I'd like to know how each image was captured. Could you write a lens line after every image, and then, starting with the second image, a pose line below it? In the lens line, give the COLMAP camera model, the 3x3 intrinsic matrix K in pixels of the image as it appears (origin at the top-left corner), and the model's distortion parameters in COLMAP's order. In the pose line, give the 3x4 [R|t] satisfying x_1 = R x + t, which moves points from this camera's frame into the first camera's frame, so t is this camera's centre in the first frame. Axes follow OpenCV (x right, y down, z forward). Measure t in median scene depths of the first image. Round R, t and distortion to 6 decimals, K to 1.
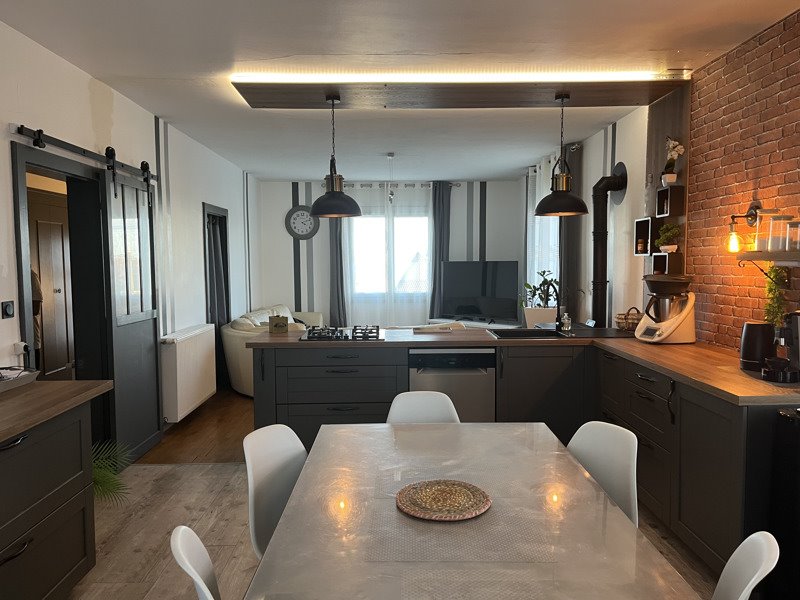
lens RADIAL K [[615.3, 0, 401.1], [0, 615.3, 302.9], [0, 0, 1]] dist [-0.000271, 0.000026]
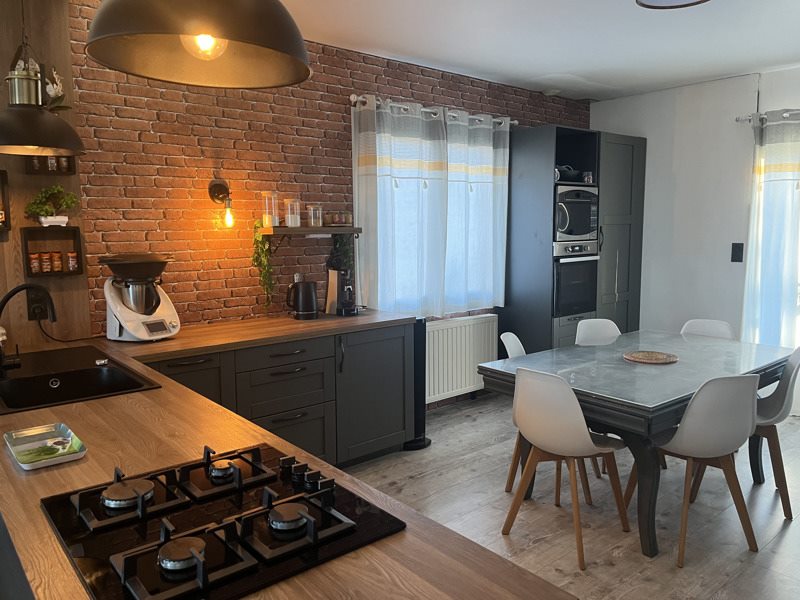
lens RADIAL K [[615.3, 0, 400.3], [0, 615.3, 298.3], [0, 0, 1]] dist [-0.000271, 0.000026]
pose [[-0.629035, -0.074049, 0.773842, -0.166026], [0.062351, 0.987440, 0.145172, -0.033688], [-0.774873, 0.139568, -0.616517, 0.505608]]
